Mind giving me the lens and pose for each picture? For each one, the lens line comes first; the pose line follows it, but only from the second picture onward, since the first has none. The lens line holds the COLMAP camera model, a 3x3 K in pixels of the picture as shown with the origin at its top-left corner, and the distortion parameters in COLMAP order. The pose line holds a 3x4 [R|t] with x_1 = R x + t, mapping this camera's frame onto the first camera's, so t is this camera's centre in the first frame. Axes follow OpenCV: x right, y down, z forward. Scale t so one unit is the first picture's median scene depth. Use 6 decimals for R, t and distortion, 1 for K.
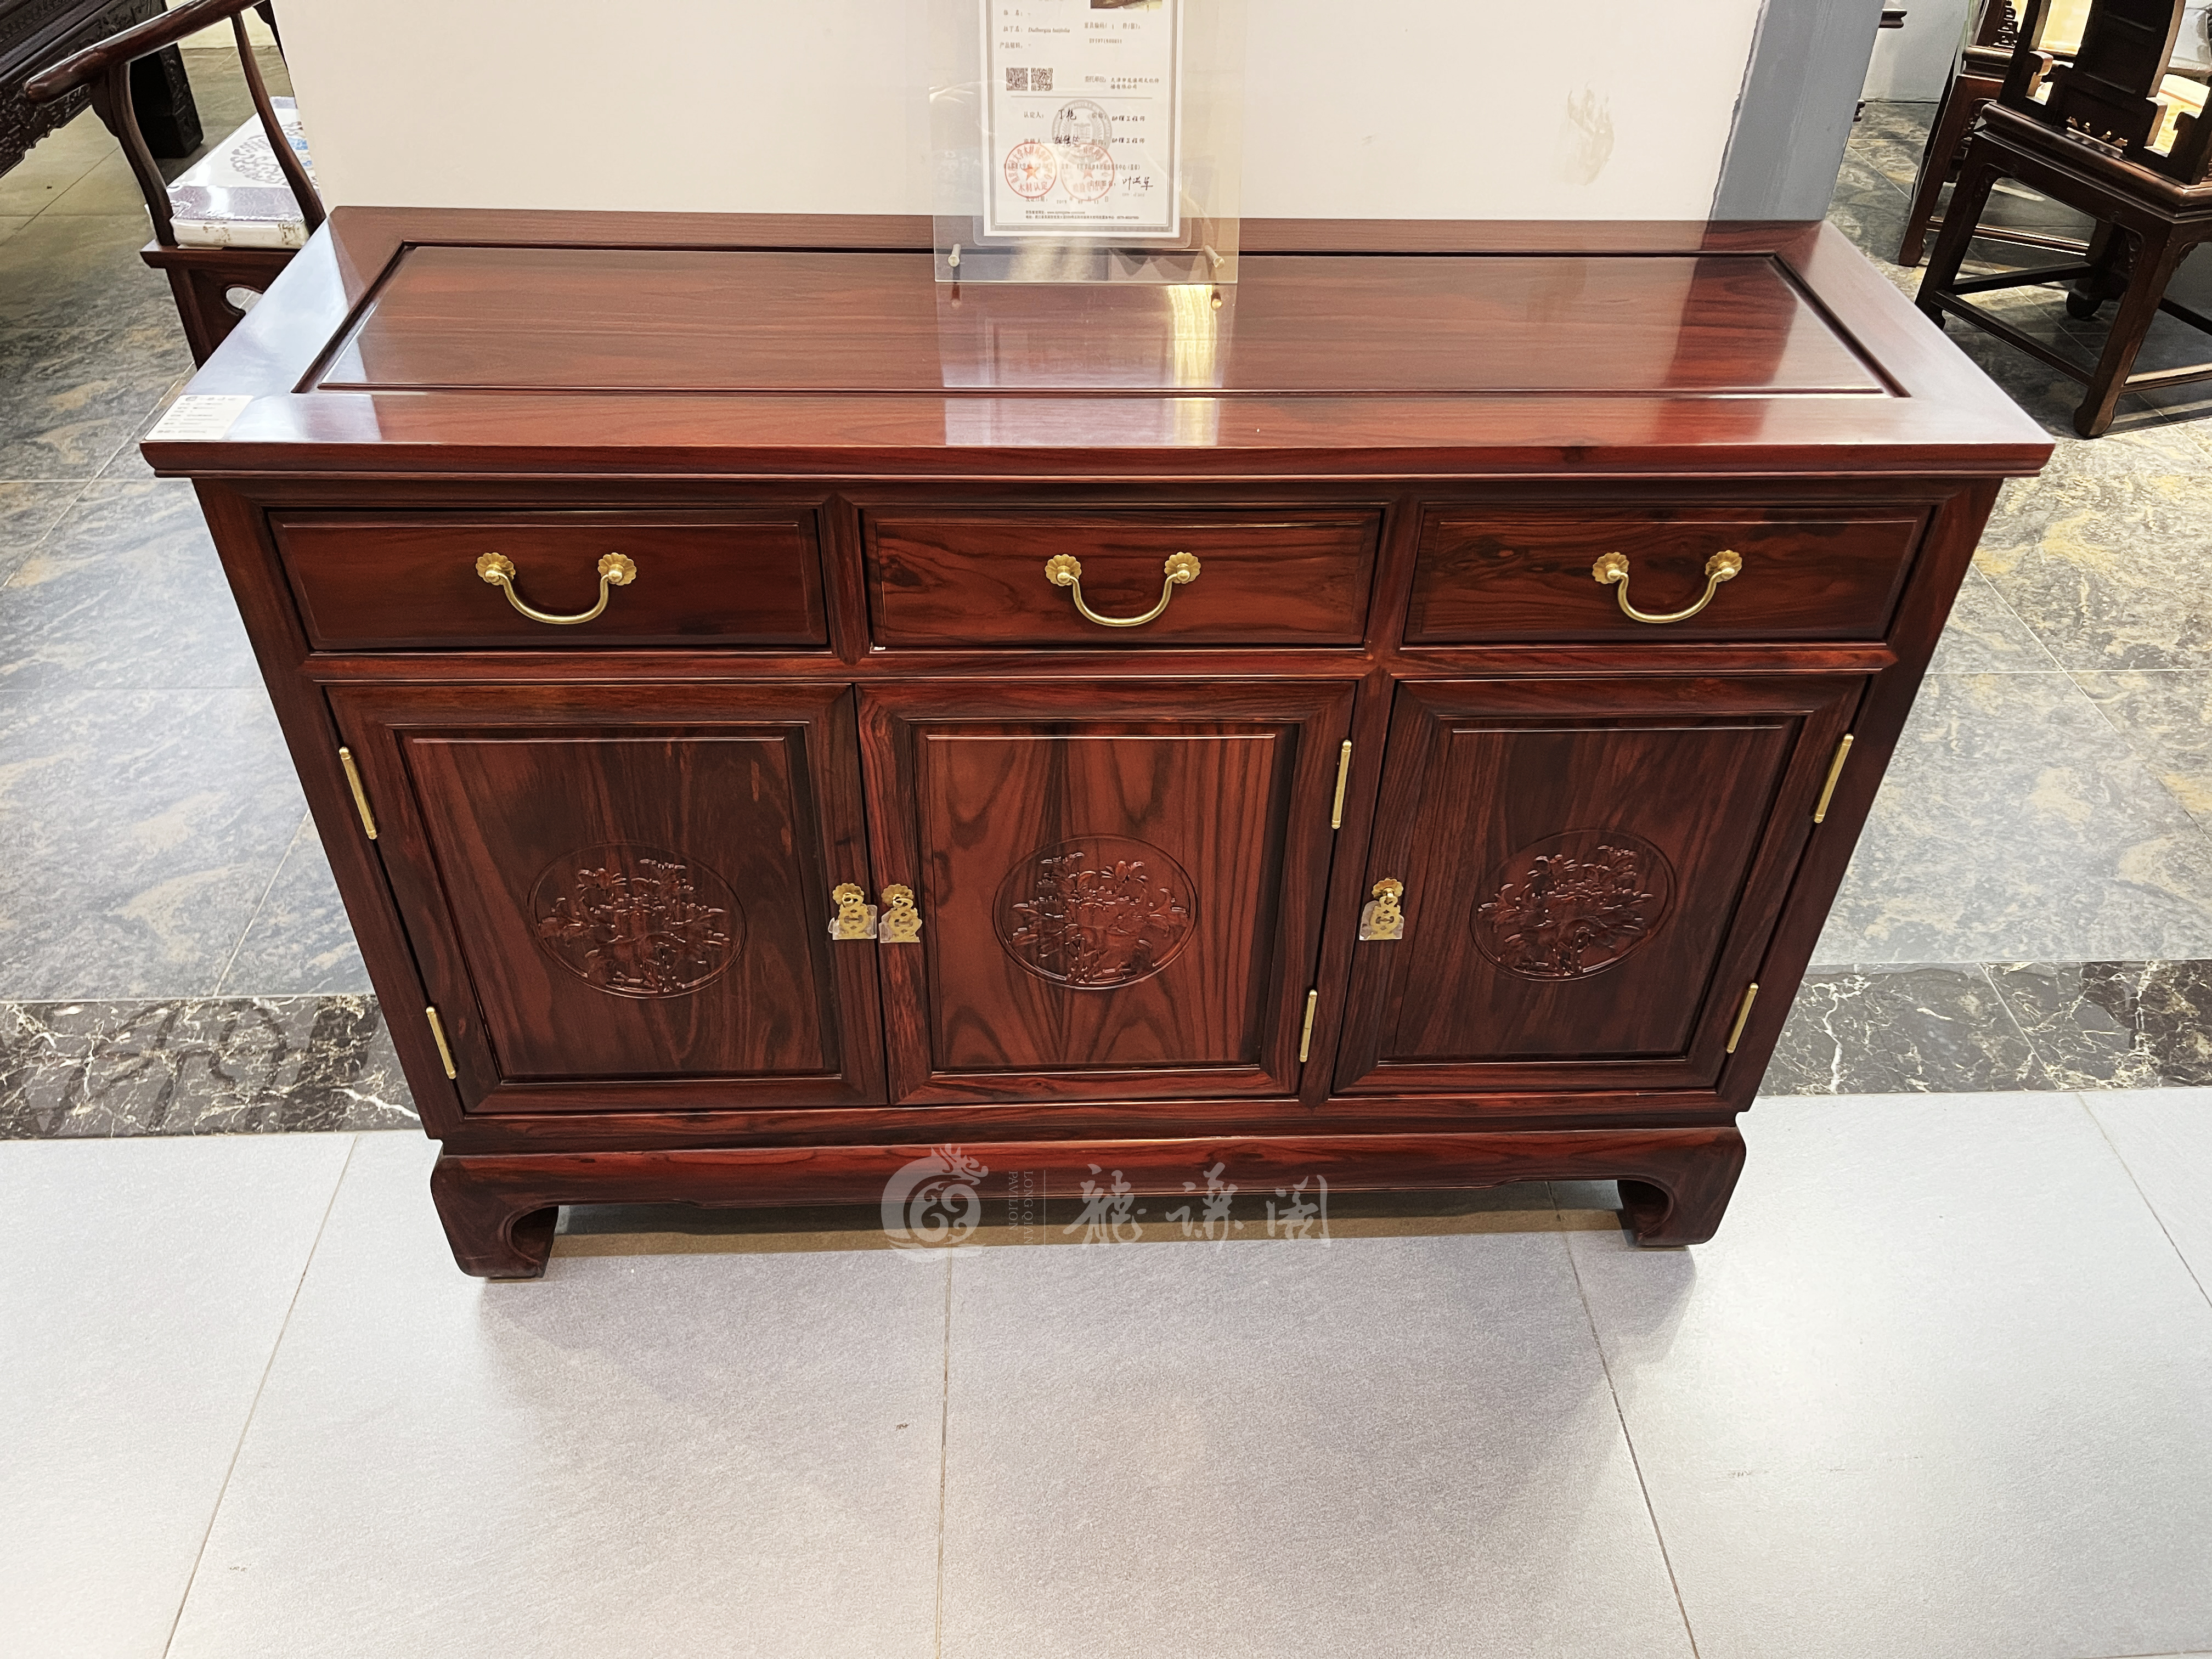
lens RADIAL K [[1682.4, 0, 1118.3], [0, 1682.4, 829.6], [0, 0, 1]] dist [0.058370, -0.063004]
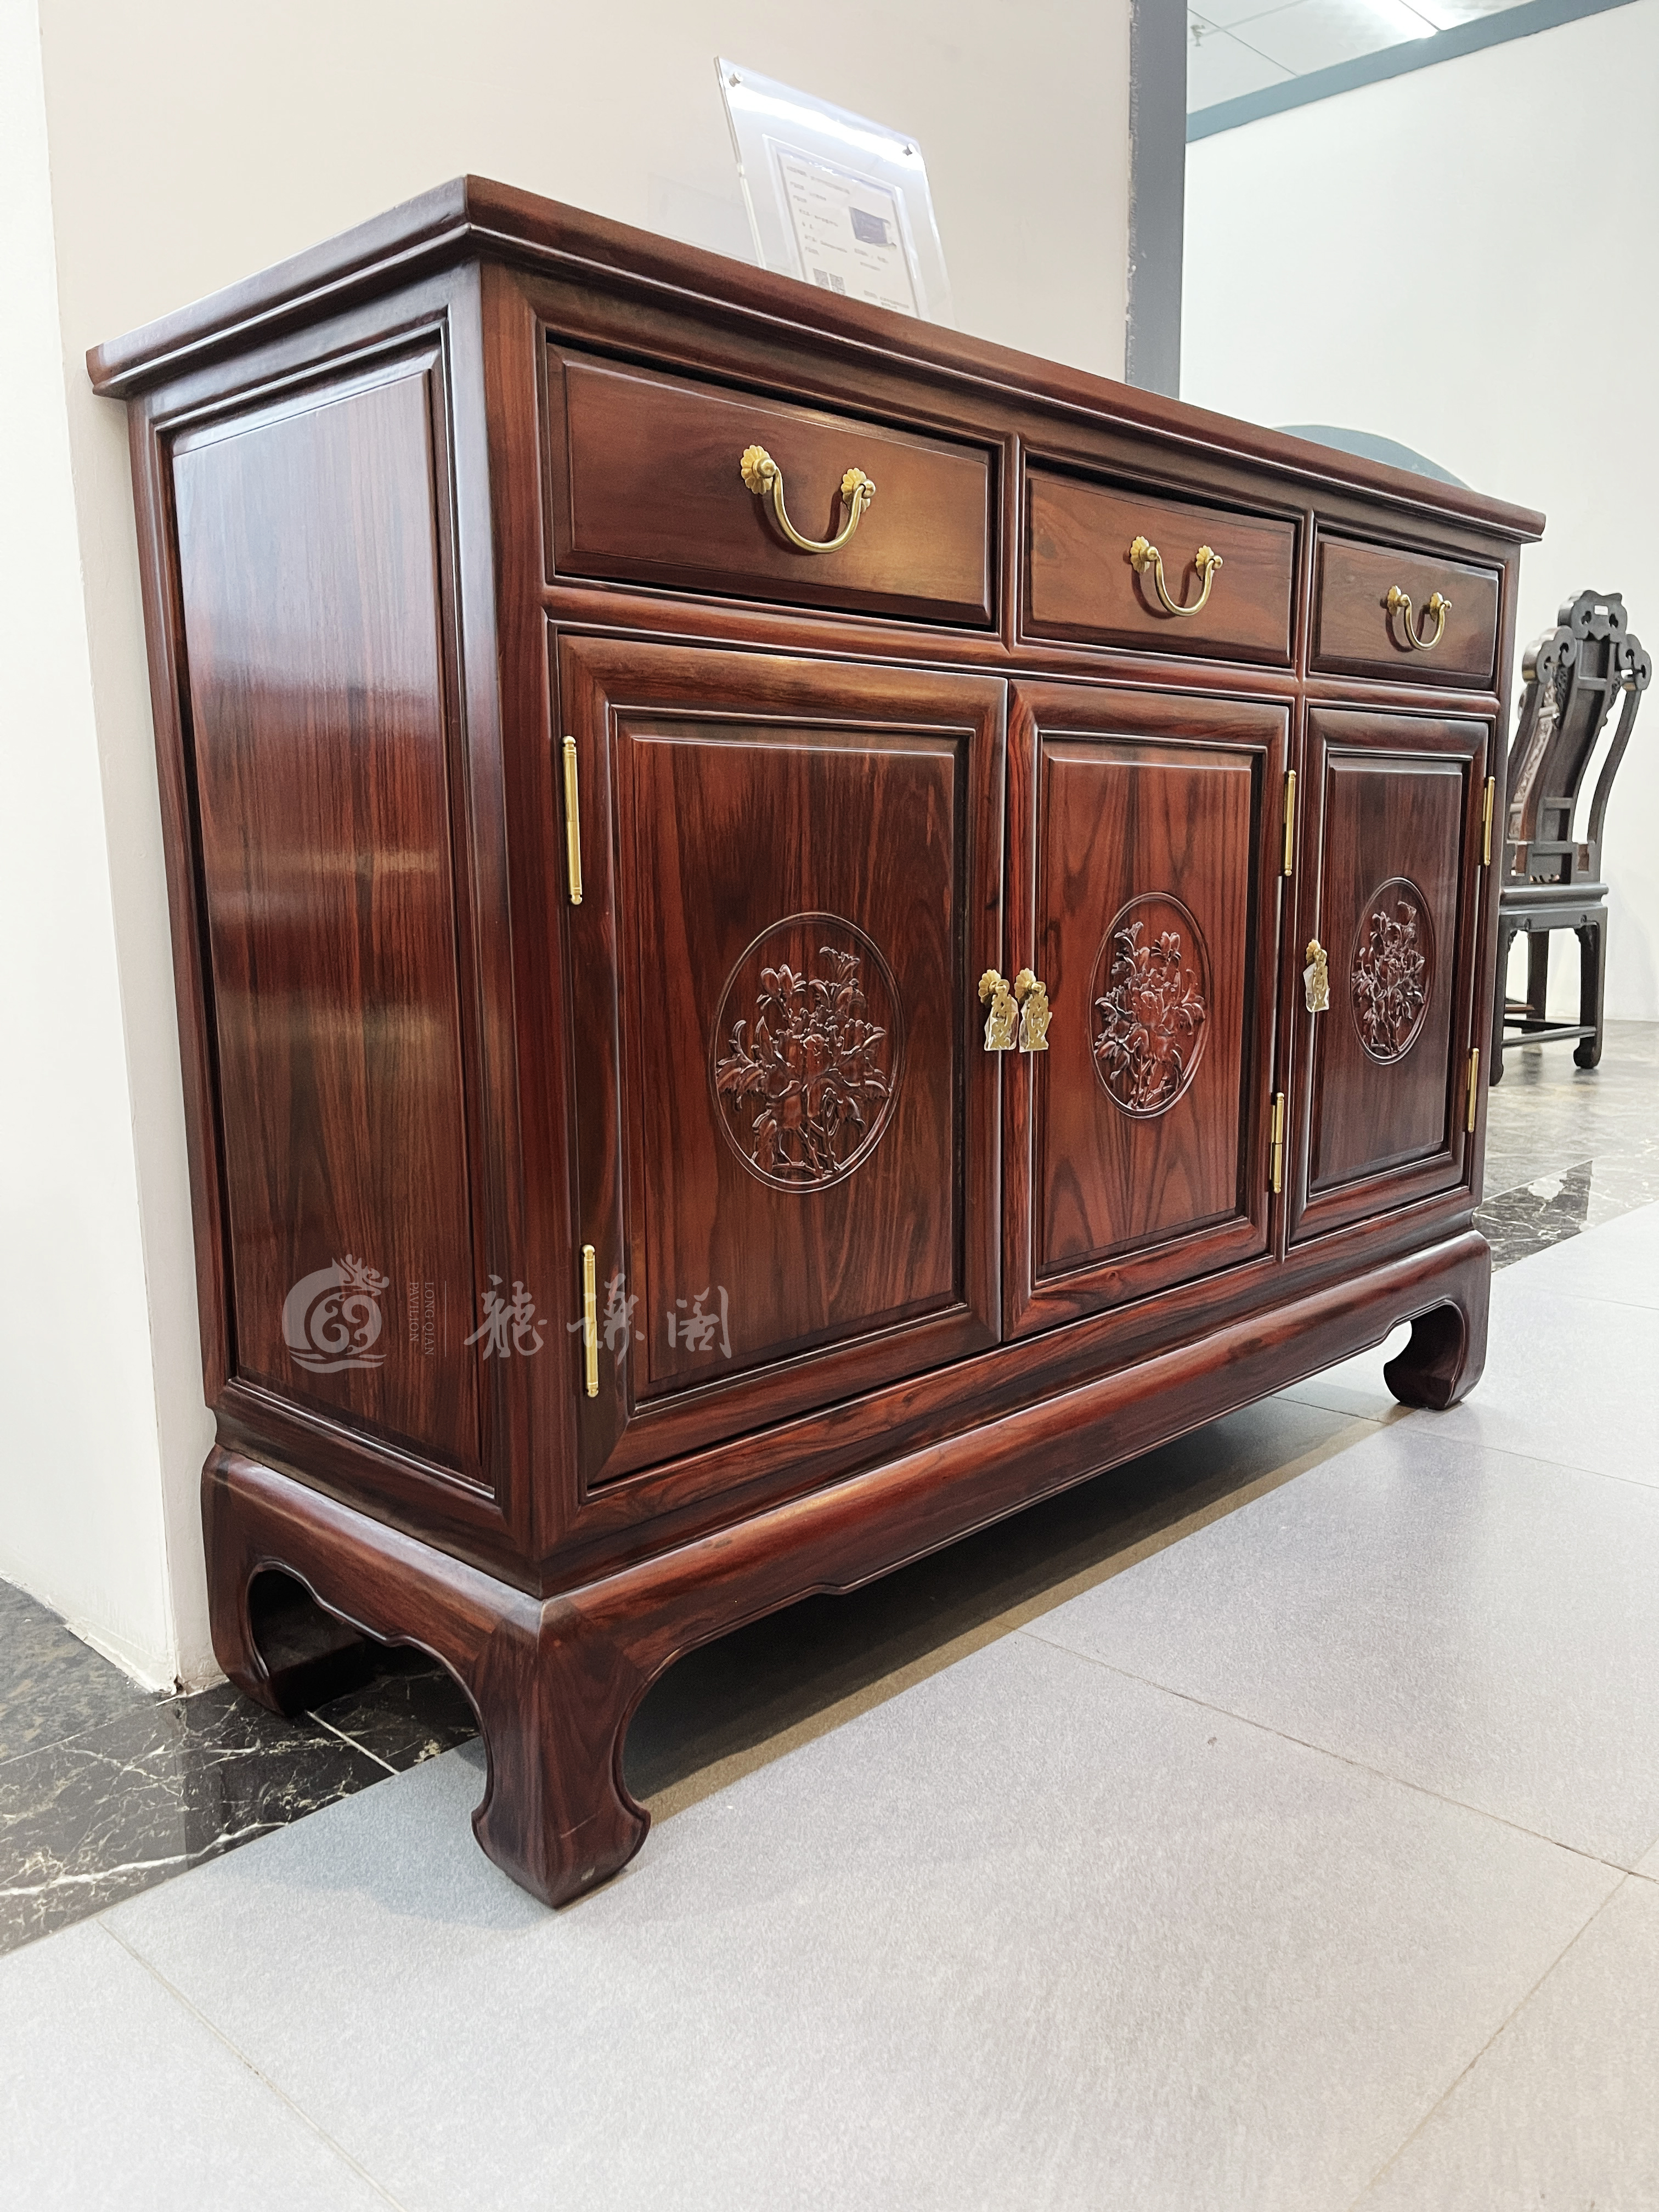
lens RADIAL K [[1682.4, 0, 819.8], [0, 1682.4, 1108.5], [0, 0, 1]] dist [0.058370, -0.063004]
pose [[0.741850, -0.148503, 0.653915, -0.808087], [0.454442, 0.828420, -0.327420, 0.336492], [-0.493094, 0.540063, 0.682049, 0.507171]]
